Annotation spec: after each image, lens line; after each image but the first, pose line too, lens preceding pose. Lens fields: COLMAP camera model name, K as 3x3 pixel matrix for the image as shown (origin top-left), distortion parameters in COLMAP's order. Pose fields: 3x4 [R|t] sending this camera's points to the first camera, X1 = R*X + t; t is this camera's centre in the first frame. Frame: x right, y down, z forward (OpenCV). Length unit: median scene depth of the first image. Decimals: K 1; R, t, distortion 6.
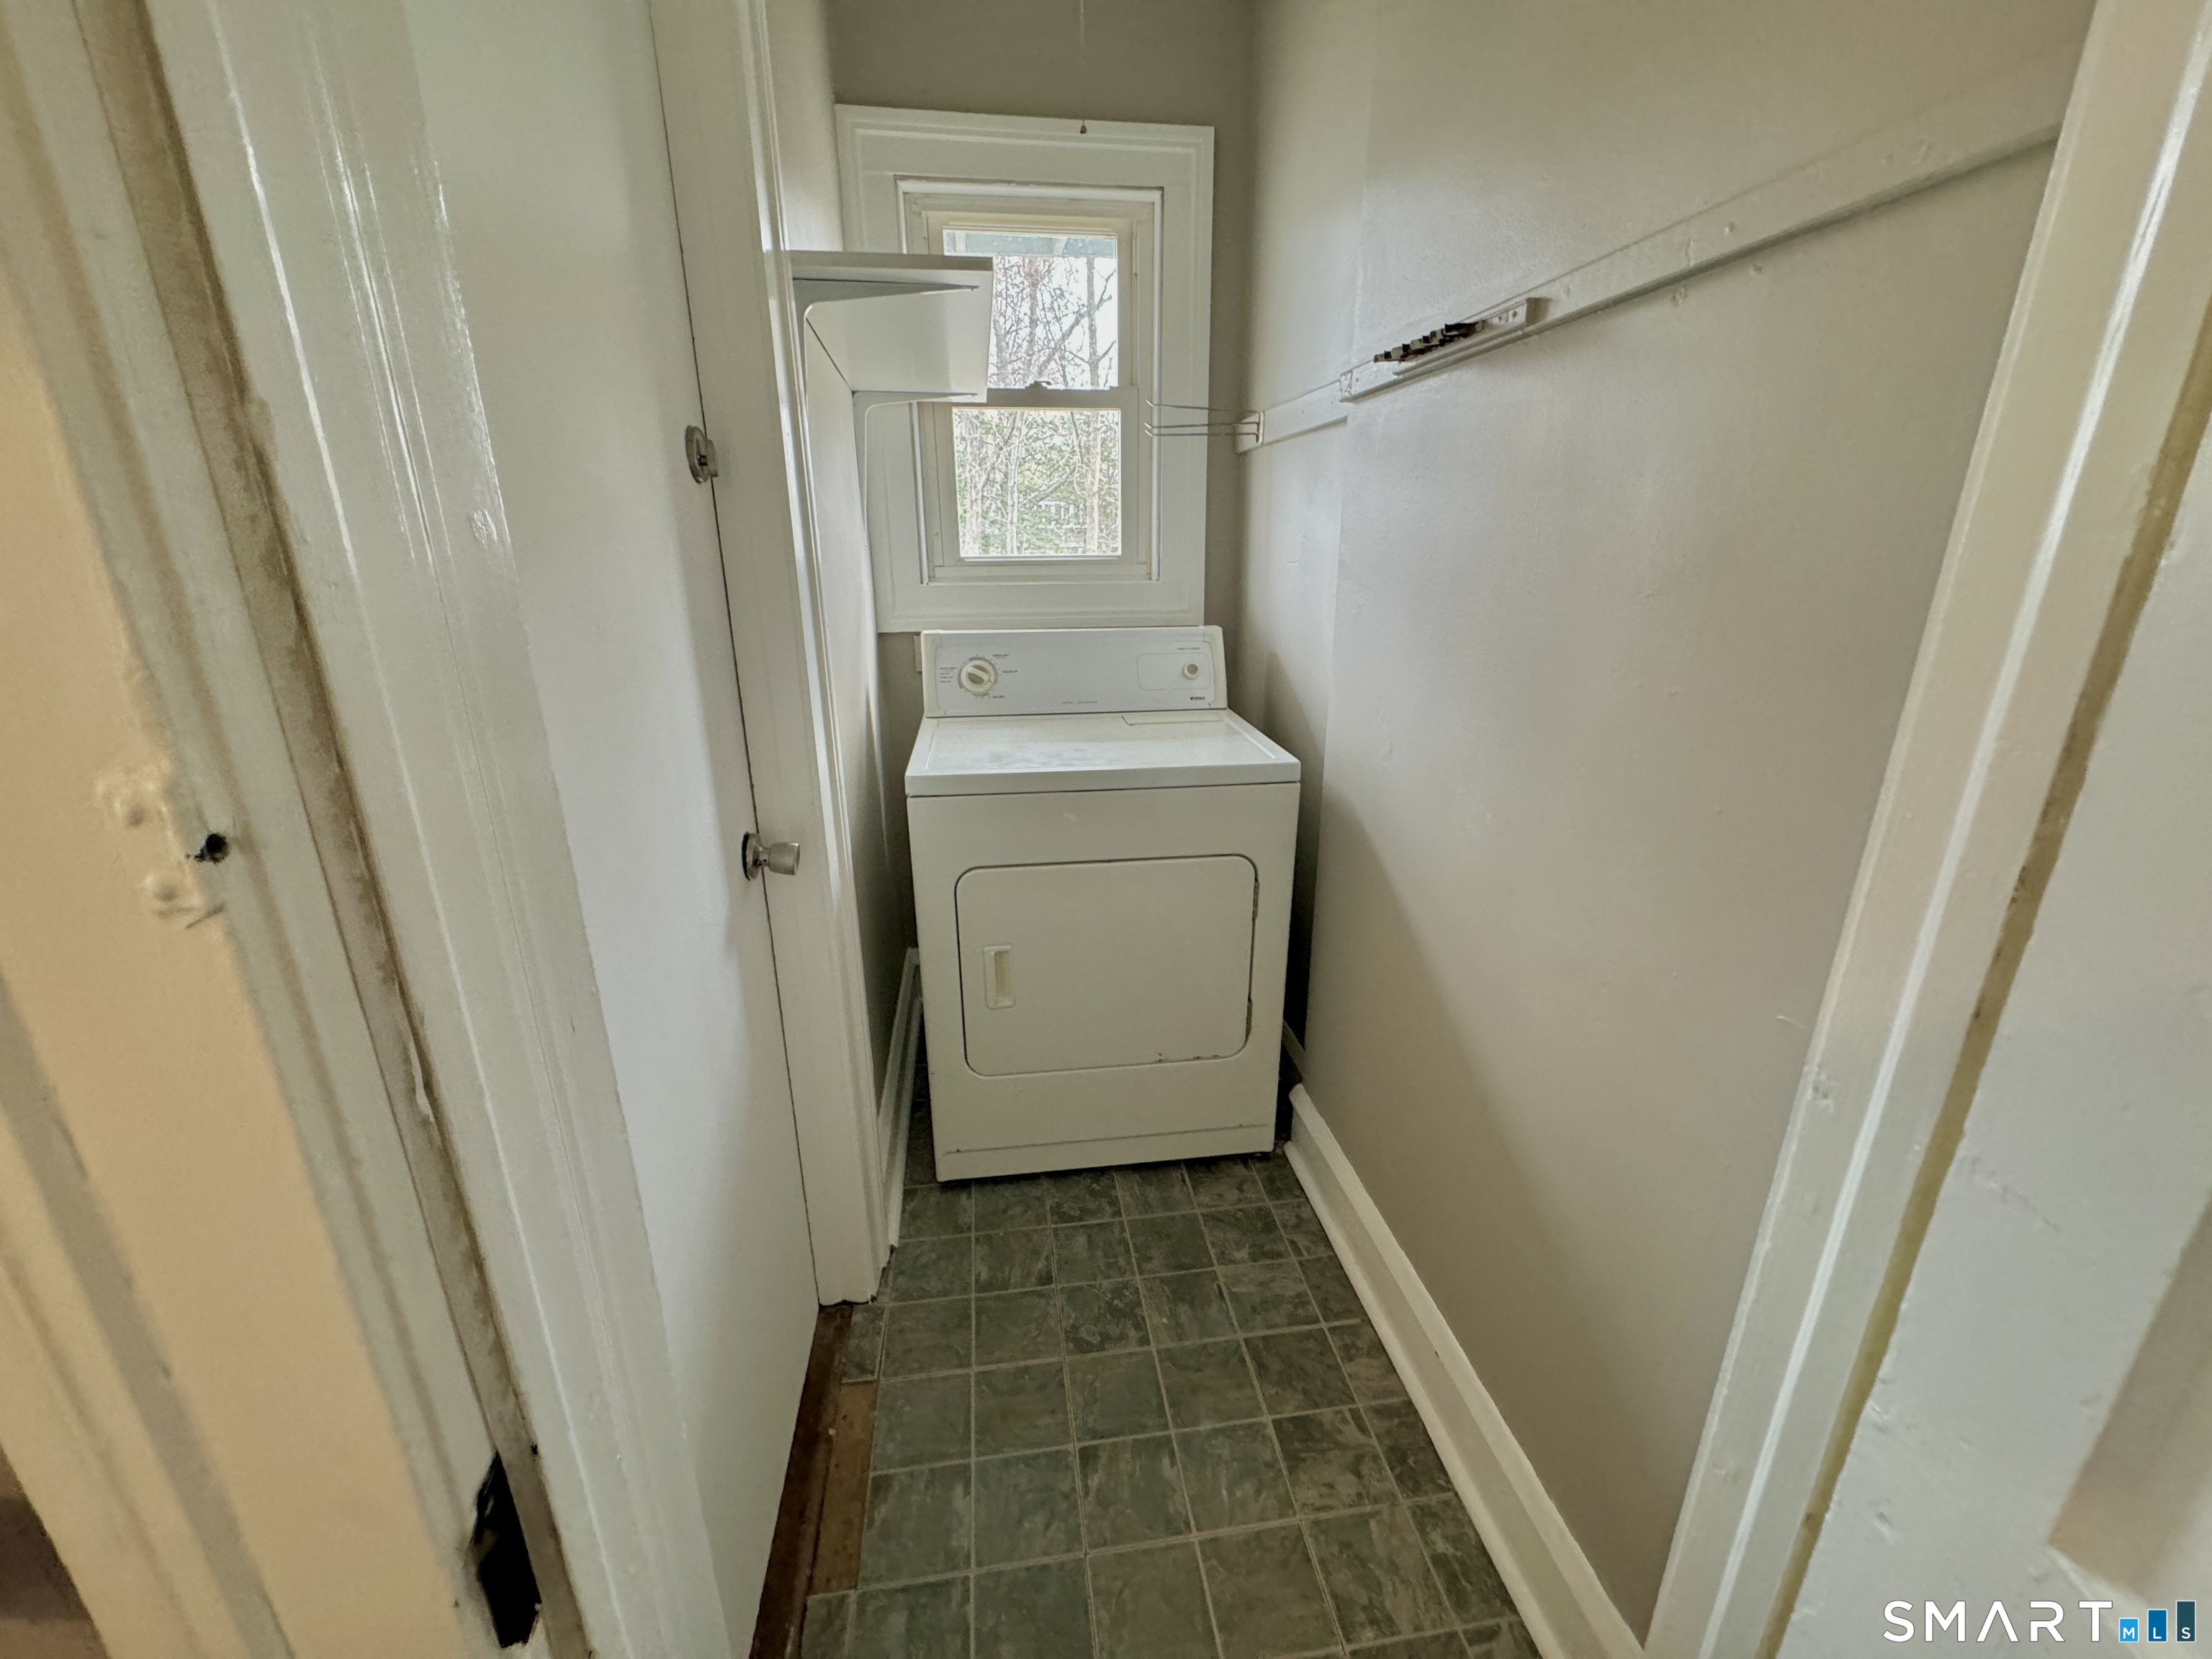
lens RADIAL K [[876.0, 0, 1111.6], [0, 876.0, 827.6], [0, 0, 1]] dist [0.000685, -0.000073]
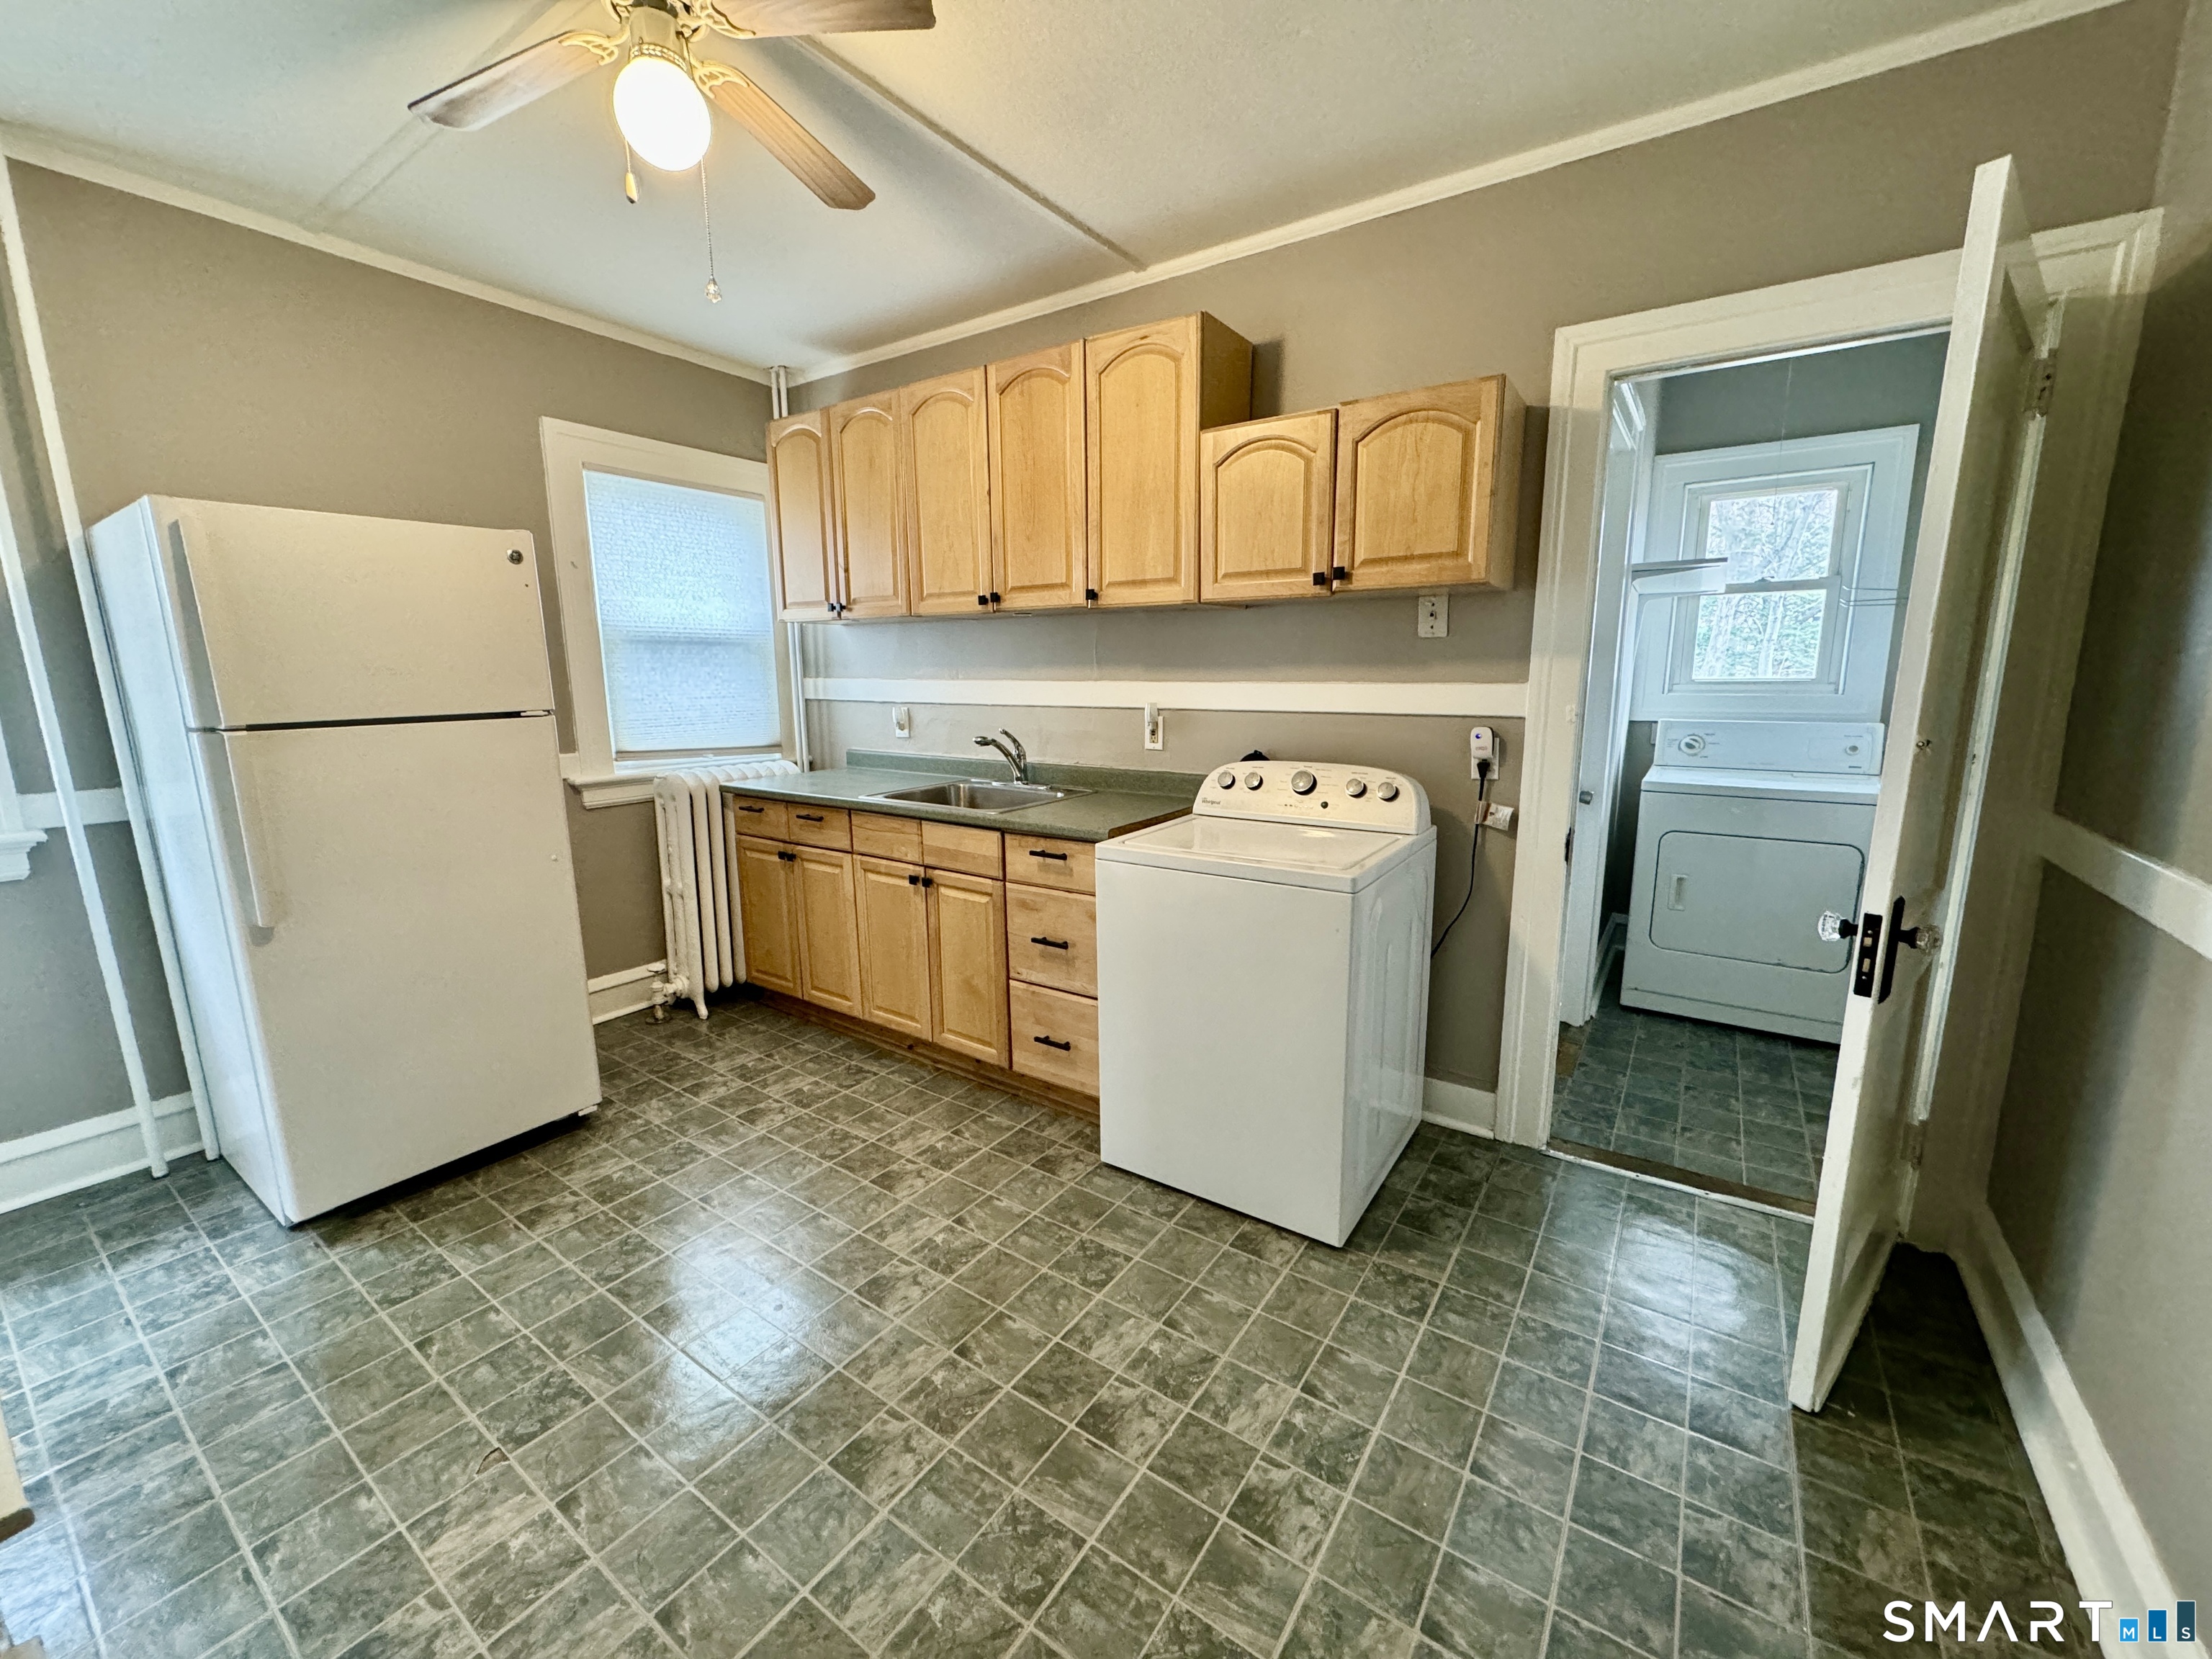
lens RADIAL K [[876.0, 0, 1114.2], [0, 876.0, 826.8], [0, 0, 1]] dist [0.000685, -0.000073]
pose [[0.736631, 0.119796, -0.665600, 0.181016], [-0.204398, 0.977597, -0.050262, 0.310327], [0.644667, 0.173072, 0.744614, -1.016345]]
